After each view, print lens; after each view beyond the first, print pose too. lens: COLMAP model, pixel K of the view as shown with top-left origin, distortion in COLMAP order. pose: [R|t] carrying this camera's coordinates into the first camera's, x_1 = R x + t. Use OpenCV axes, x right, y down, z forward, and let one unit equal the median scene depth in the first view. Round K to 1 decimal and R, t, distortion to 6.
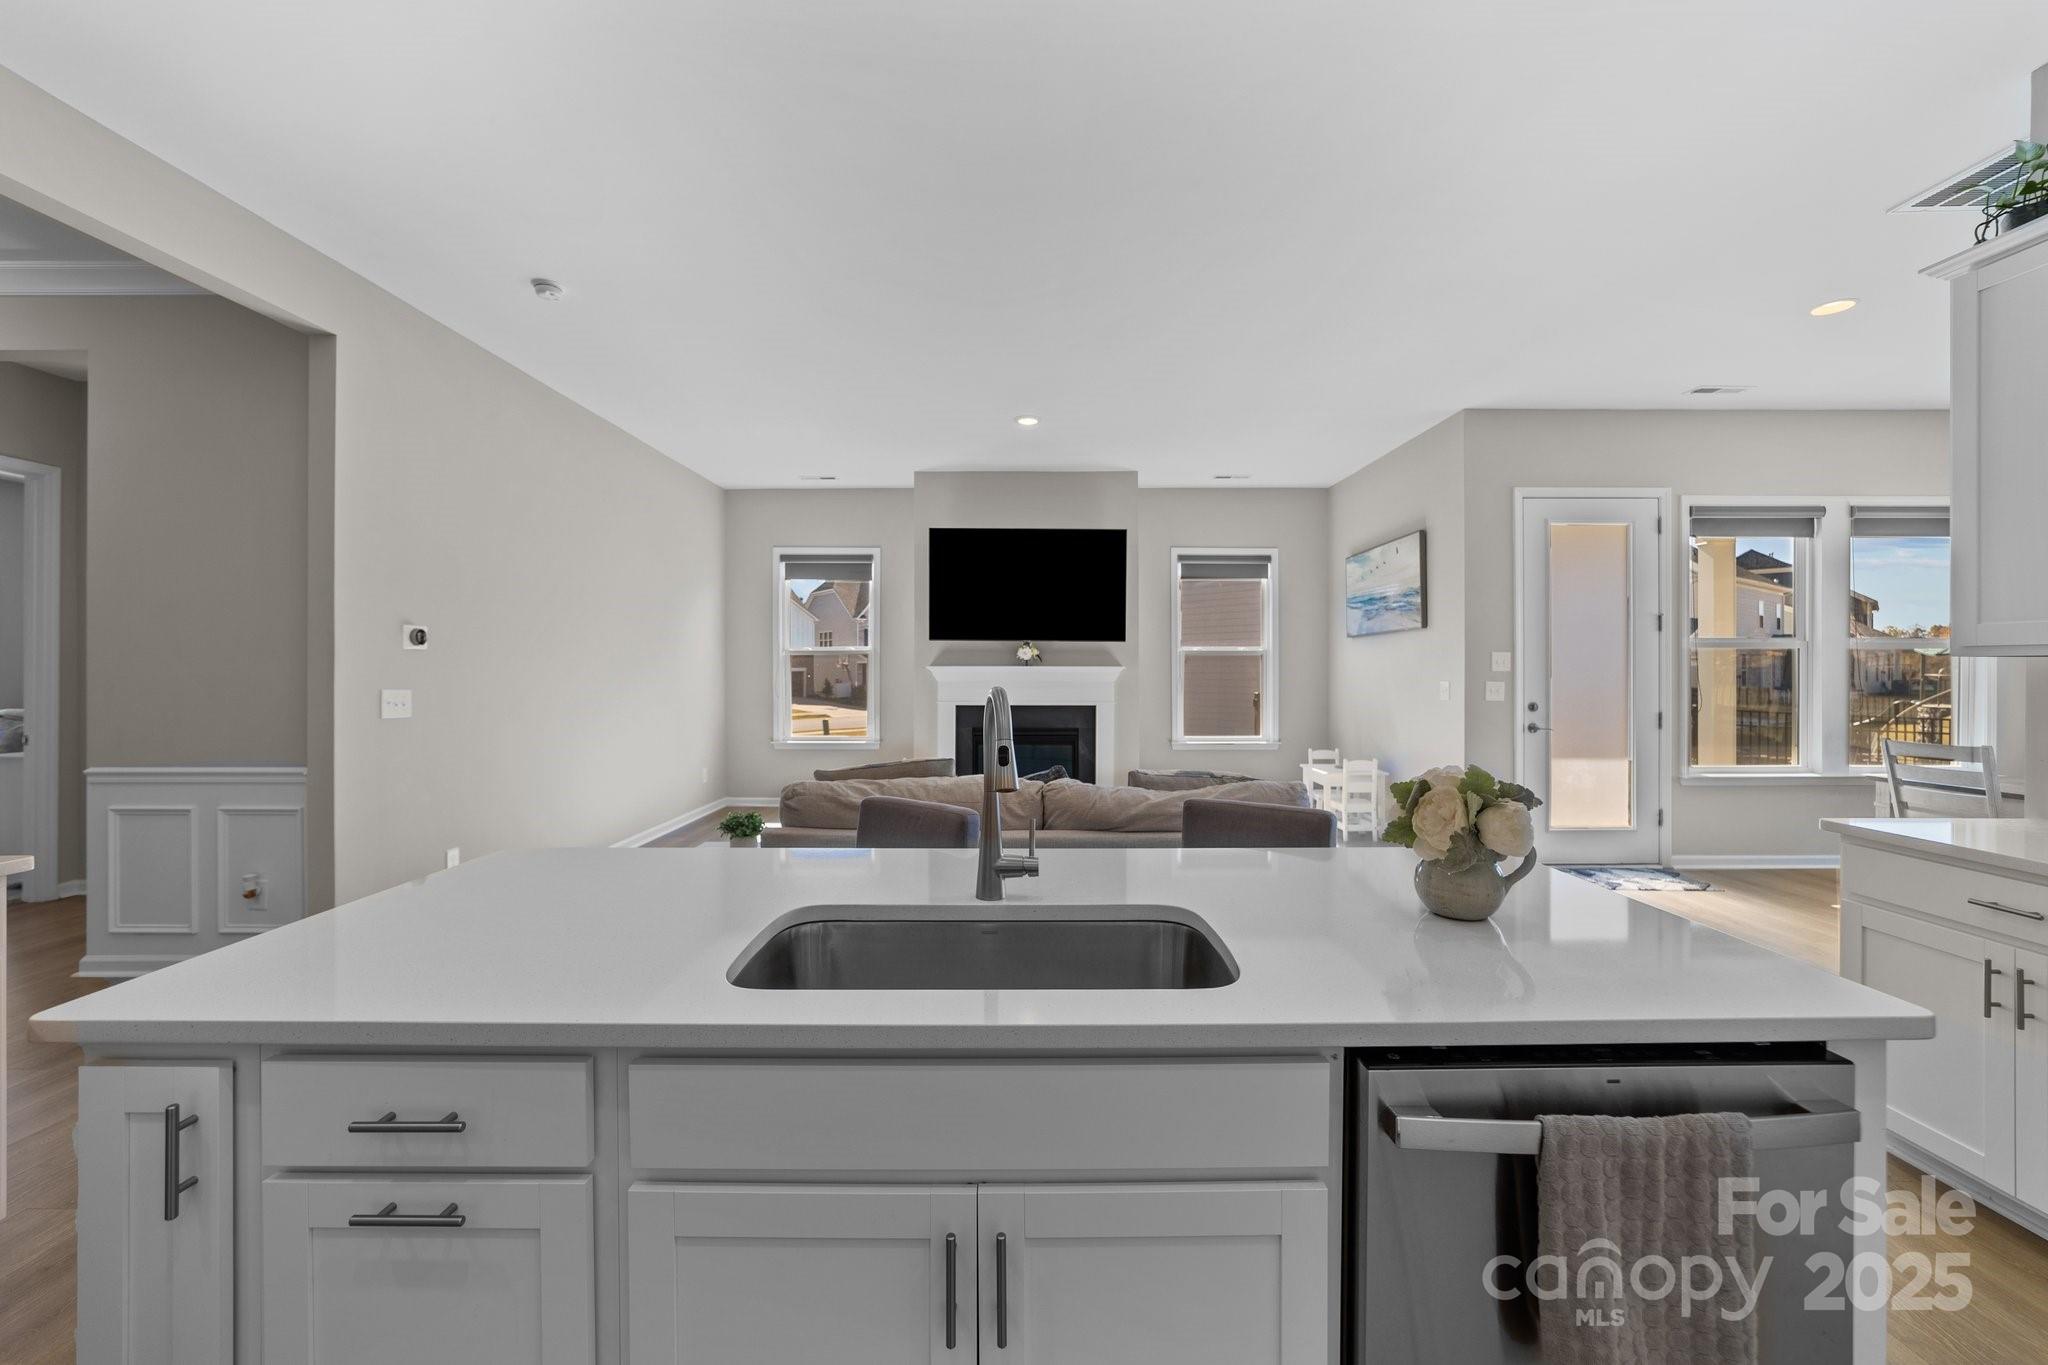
lens RADIAL K [[806.5, 0, 1030.1], [0, 806.5, 667.6], [0, 0, 1]] dist [-0.024267, 0.005765]
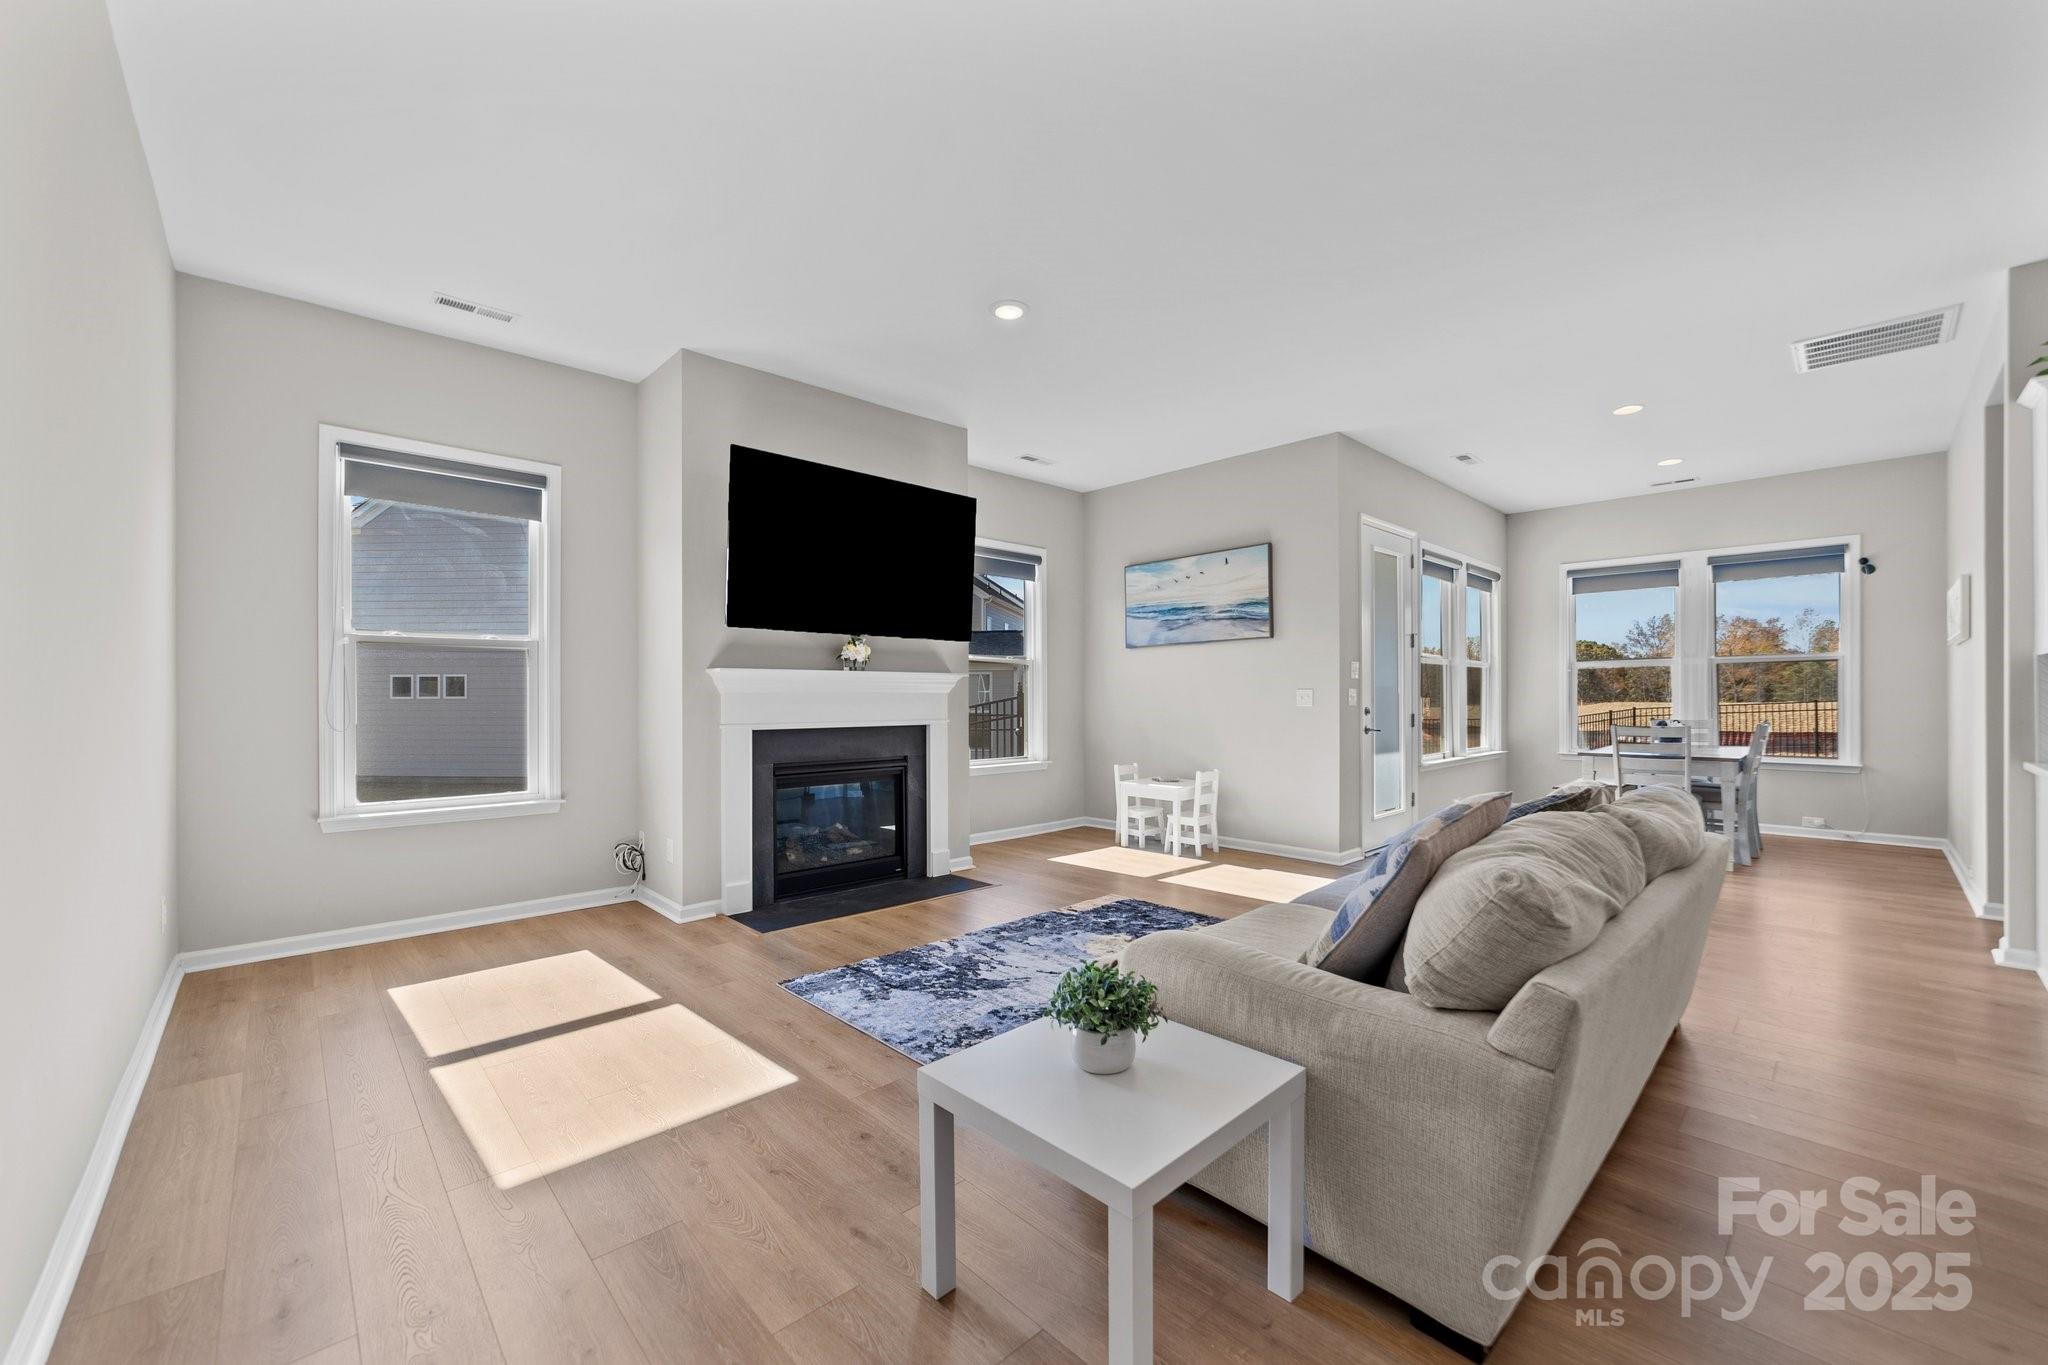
lens RADIAL K [[806.5, 0, 1011.7], [0, 806.5, 691.0], [0, 0, 1]] dist [-0.024267, 0.005765]
pose [[0.727425, 0.001036, 0.686186, -0.461415], [0.002227, 0.999990, -0.003871, 0.022032], [-0.686183, 0.004344, 0.727416, 0.477833]]
